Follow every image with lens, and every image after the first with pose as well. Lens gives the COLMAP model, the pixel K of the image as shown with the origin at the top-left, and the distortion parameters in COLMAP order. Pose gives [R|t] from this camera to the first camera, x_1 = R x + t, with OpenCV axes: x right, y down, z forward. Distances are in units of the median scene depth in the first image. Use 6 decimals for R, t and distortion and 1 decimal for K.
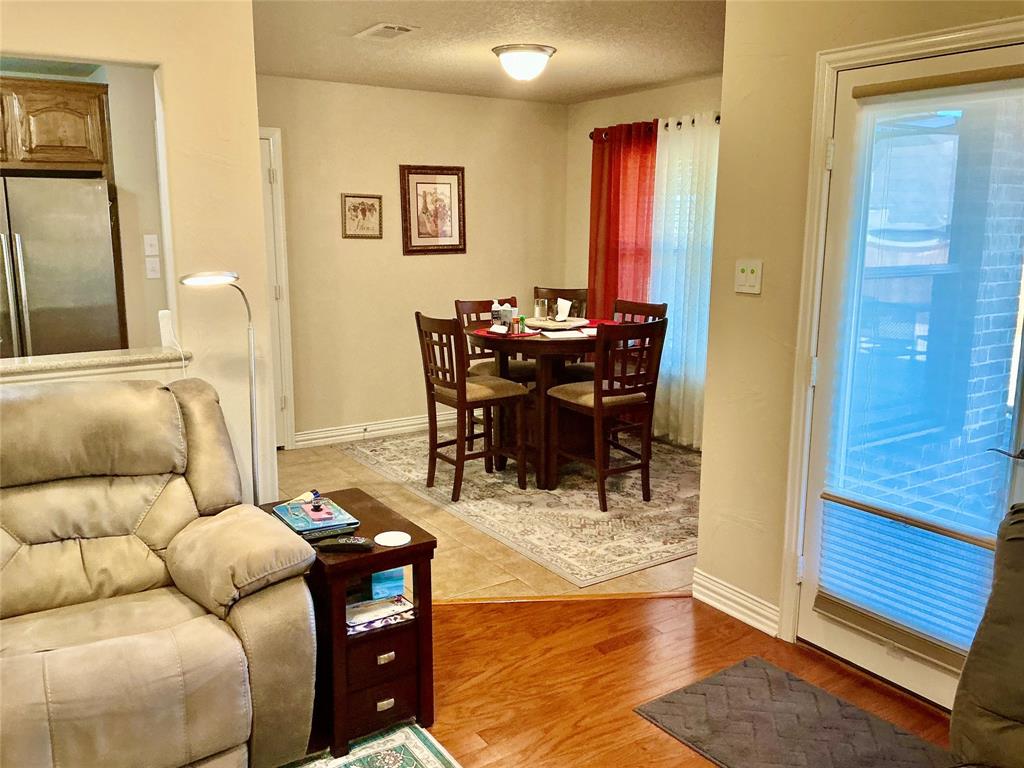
lens RADIAL K [[844.3, 0, 518.7], [0, 844.3, 380.8], [0, 0, 1]] dist [0.059585, -0.110485]
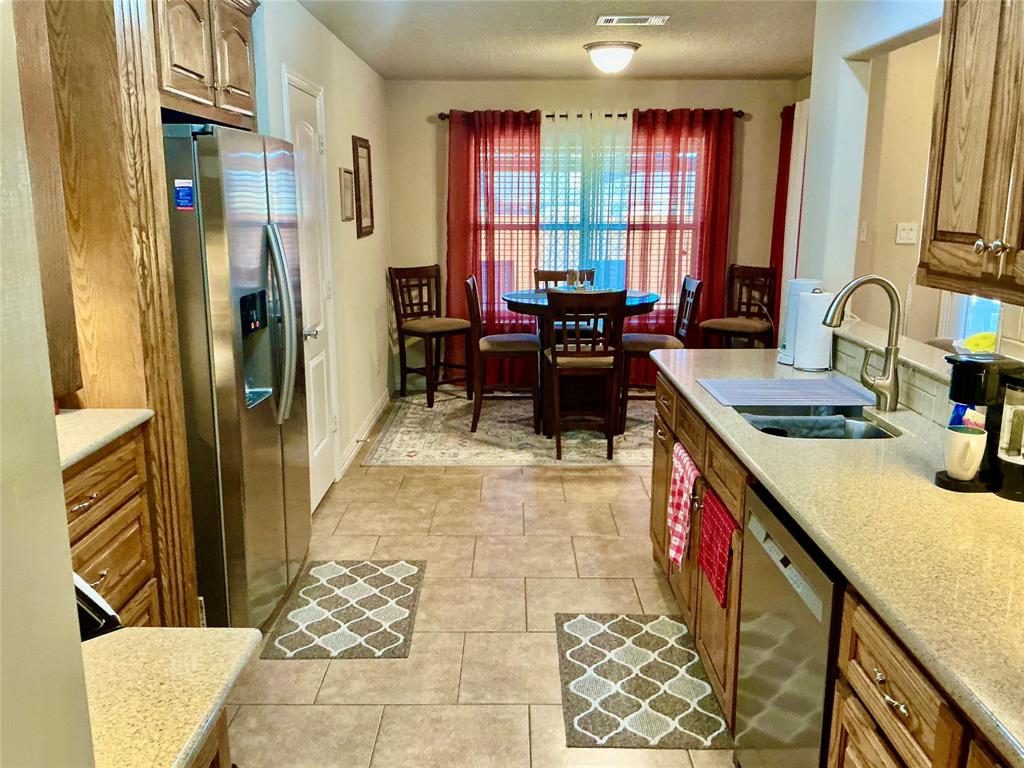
lens RADIAL K [[844.3, 0, 516.7], [0, 844.3, 385.8], [0, 0, 1]] dist [0.059585, -0.110485]
pose [[0.569549, -0.184452, 0.800994, -0.865754], [0.157110, 0.980958, 0.114180, -0.081110], [-0.806803, 0.060813, 0.587683, 0.391922]]
